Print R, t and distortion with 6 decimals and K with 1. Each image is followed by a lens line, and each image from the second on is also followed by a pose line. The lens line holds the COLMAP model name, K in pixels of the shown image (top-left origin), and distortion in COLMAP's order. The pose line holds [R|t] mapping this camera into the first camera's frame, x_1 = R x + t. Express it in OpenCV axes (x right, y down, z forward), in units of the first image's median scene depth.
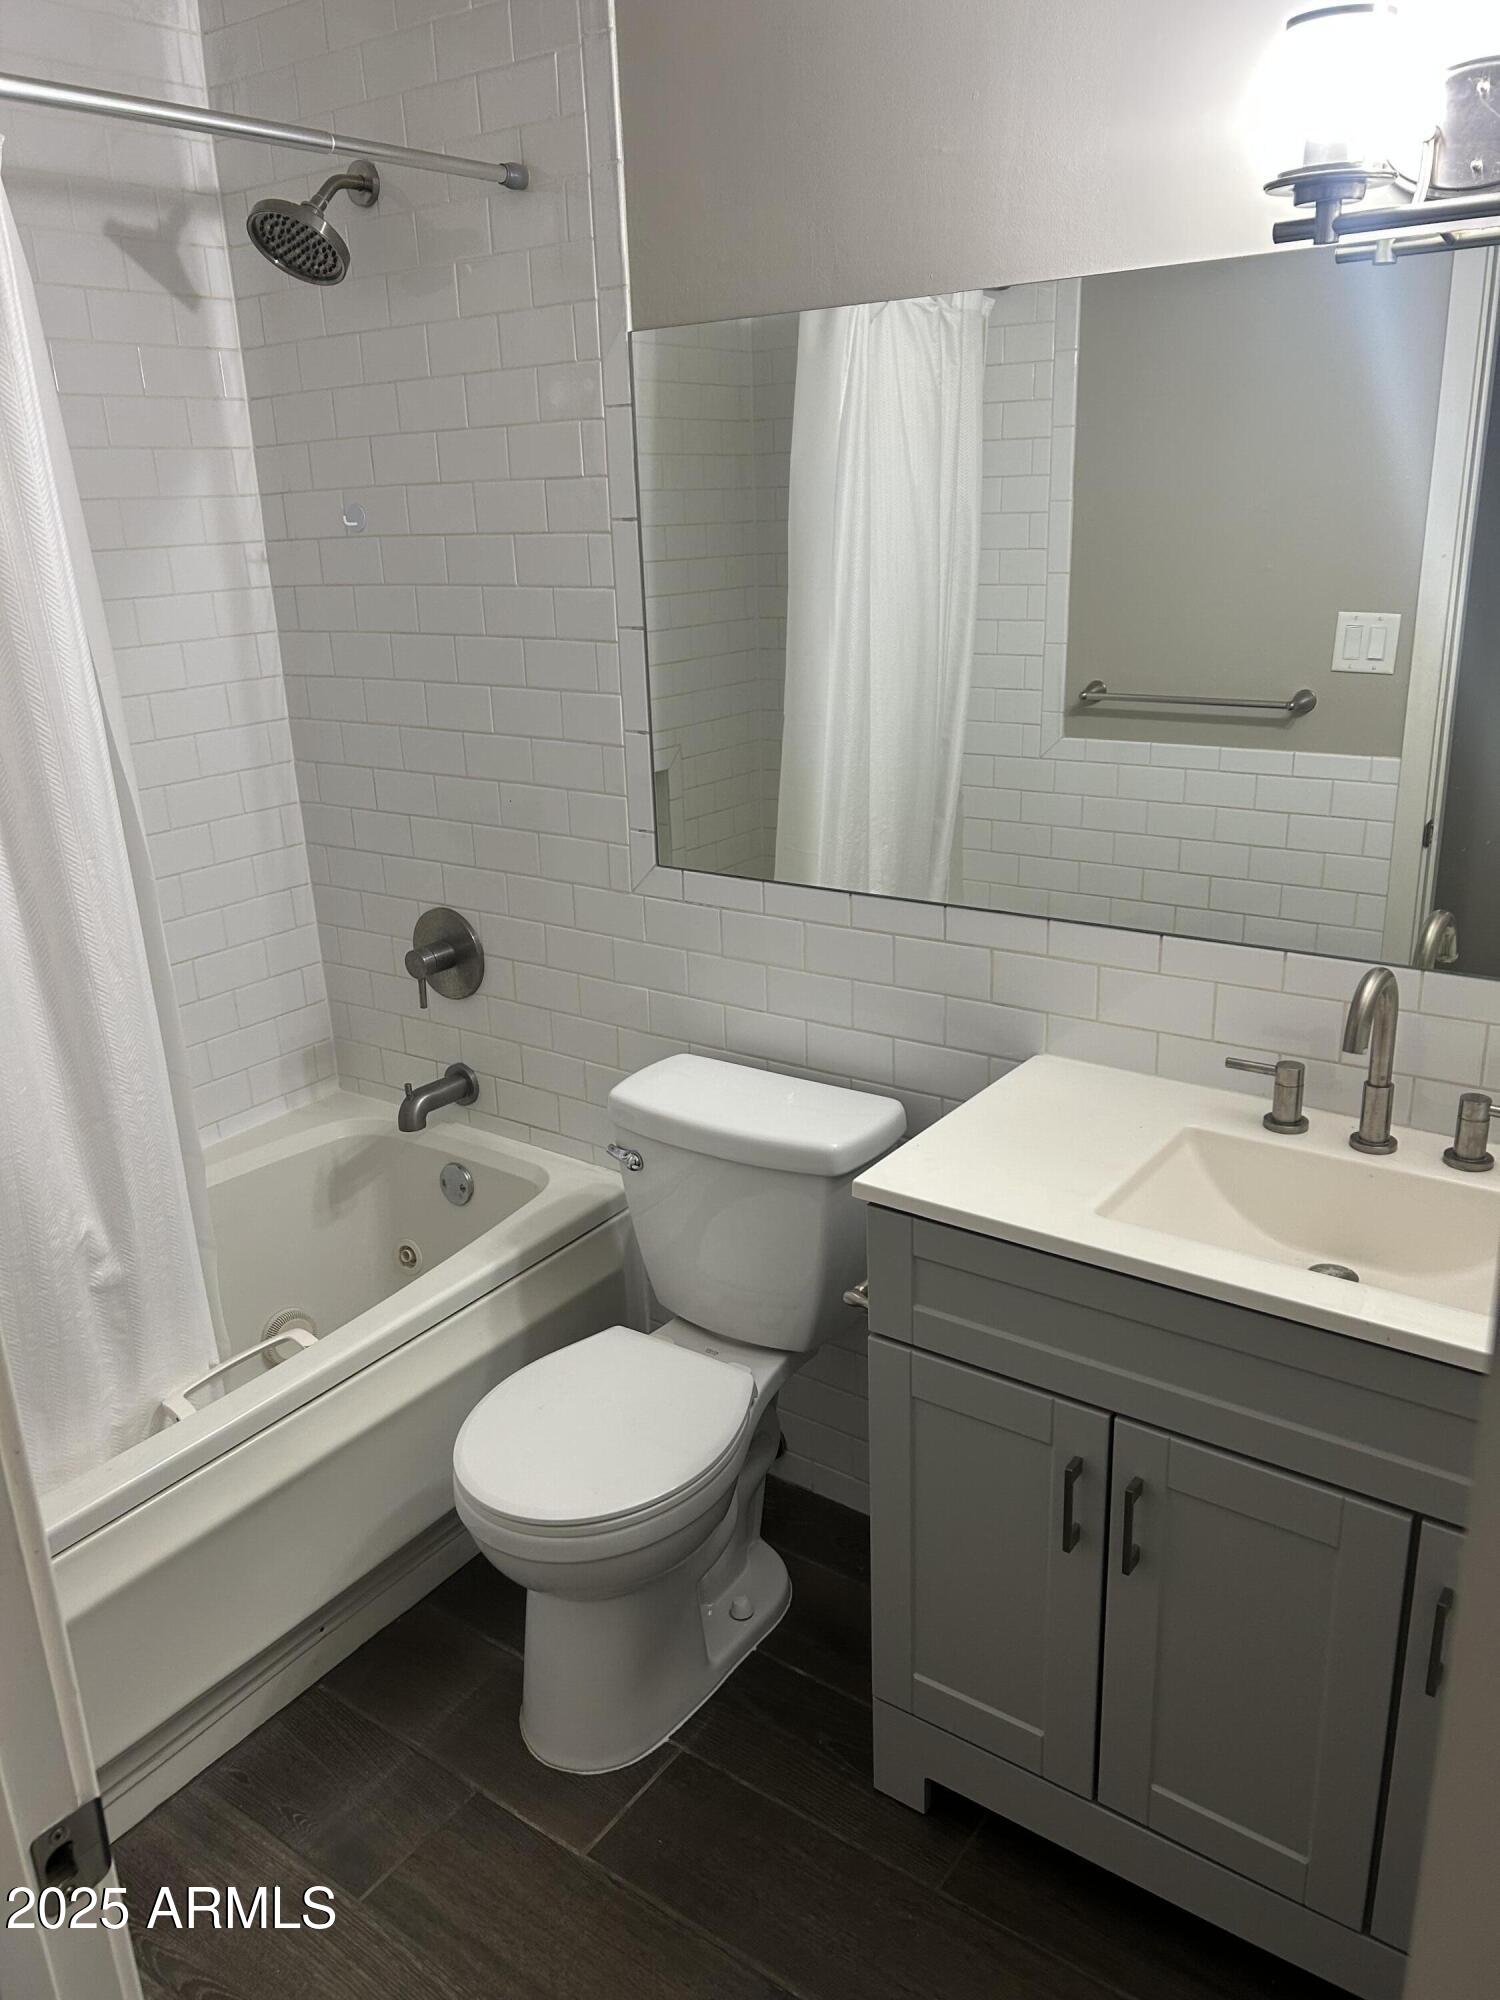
lens RADIAL K [[1511.0, 0, 752.1], [0, 1511.0, 1004.7], [0, 0, 1]] dist [0.063592, -0.066559]
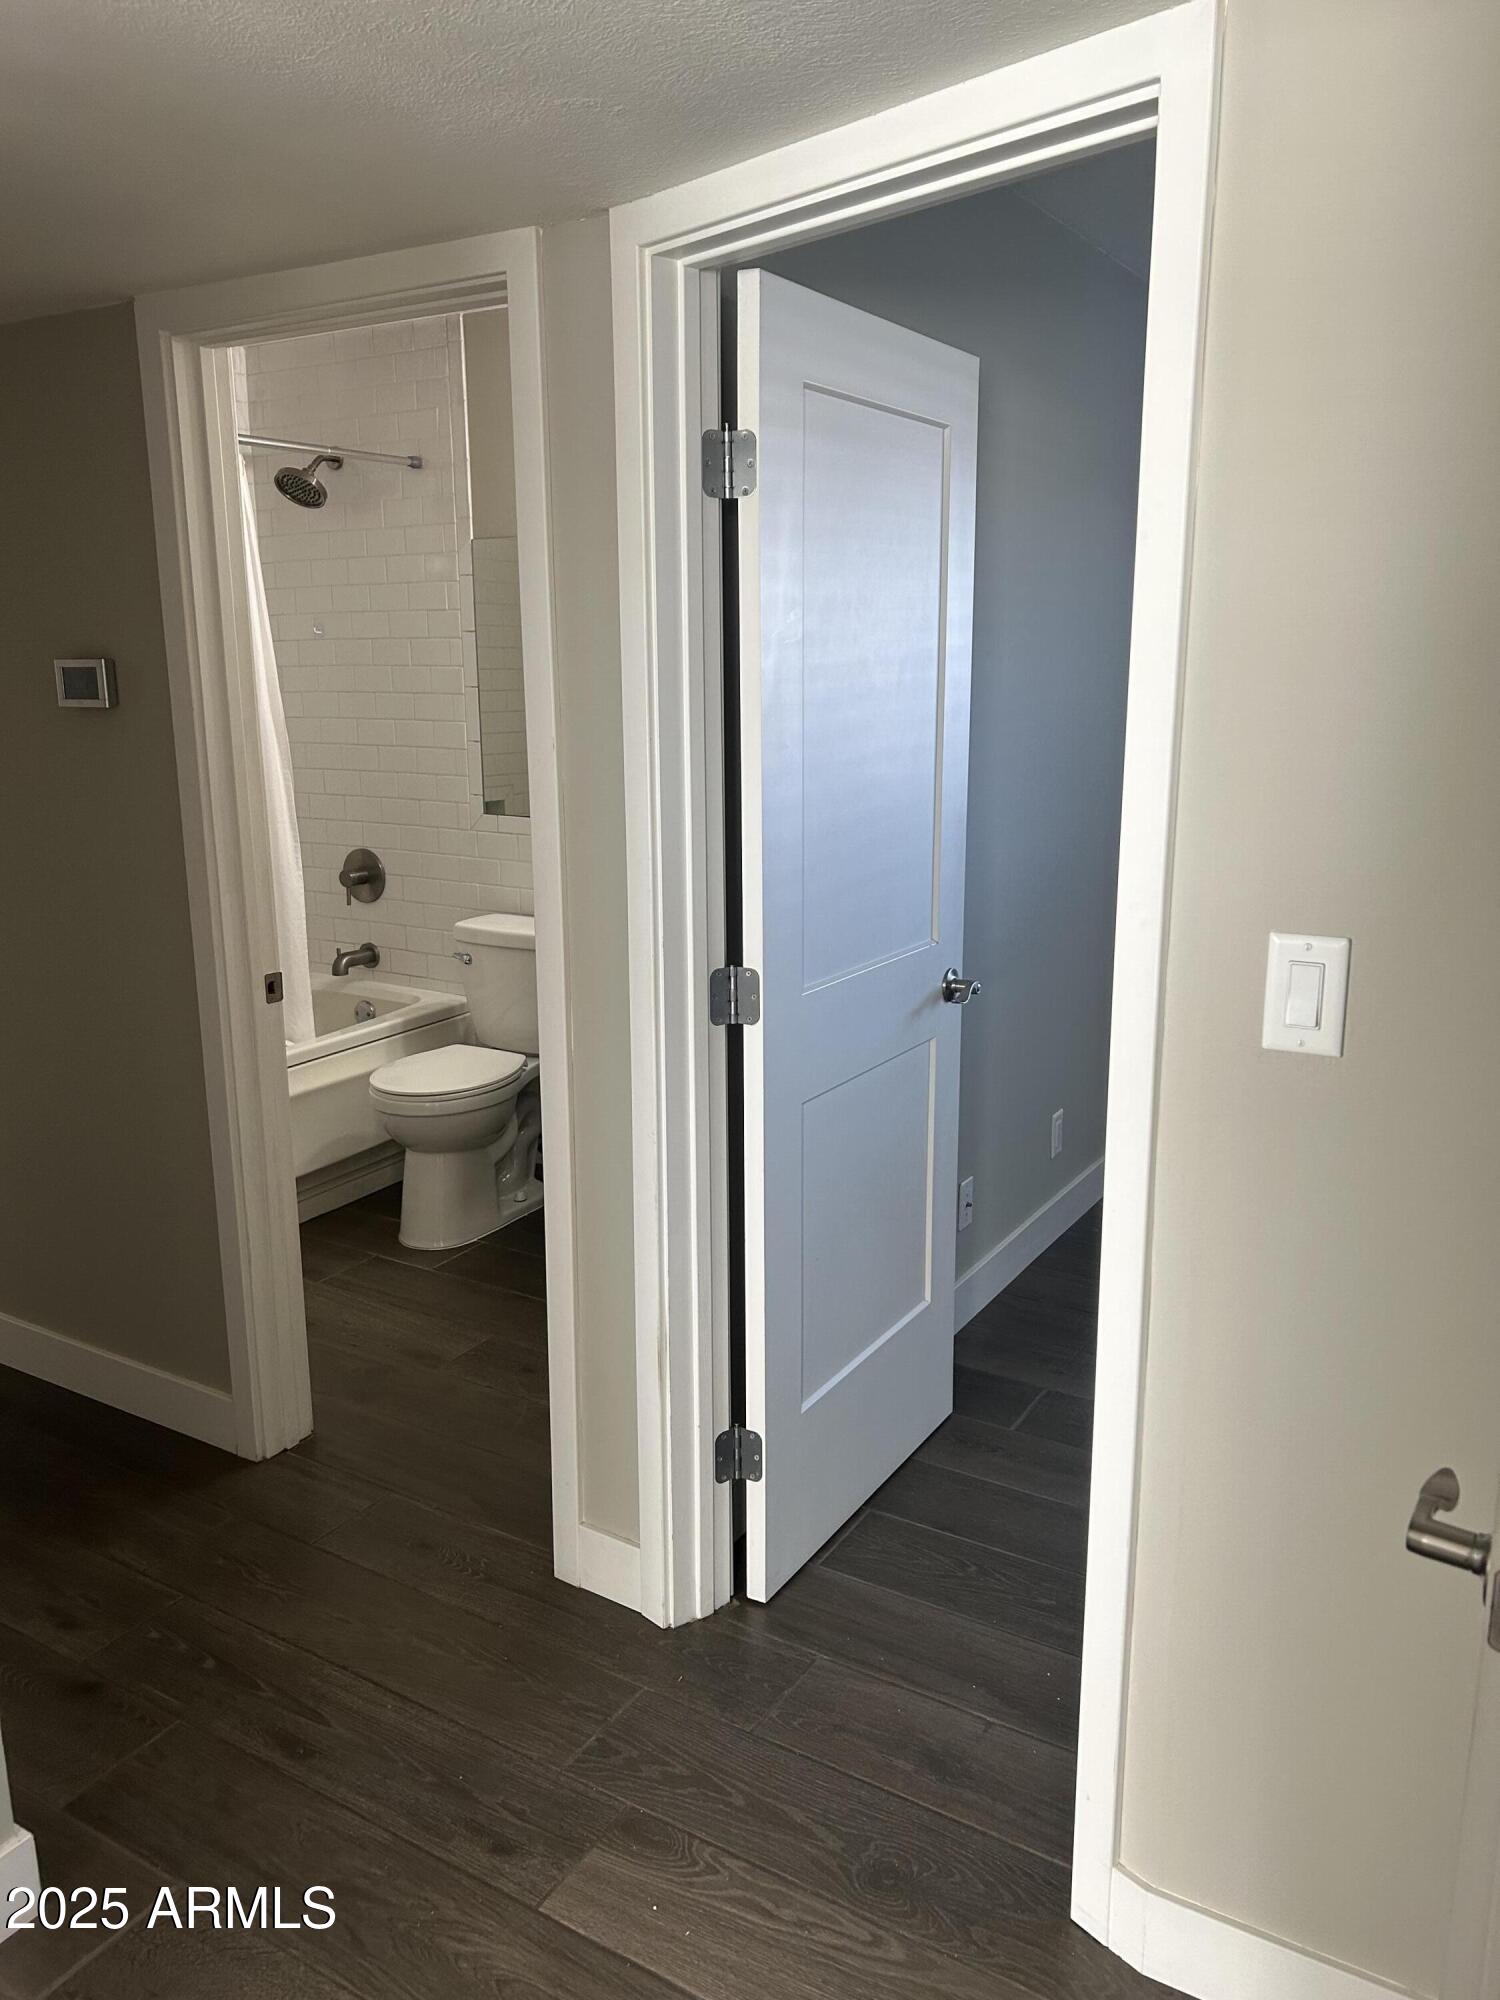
lens RADIAL K [[1511.0, 0, 739.7], [0, 1511.0, 983.7], [0, 0, 1]] dist [0.063592, -0.066559]
pose [[0.997217, 0.009396, 0.073960, 0.105873], [-0.001362, 0.994157, -0.107935, 0.293092], [-0.074542, 0.107534, 0.991403, -0.779972]]
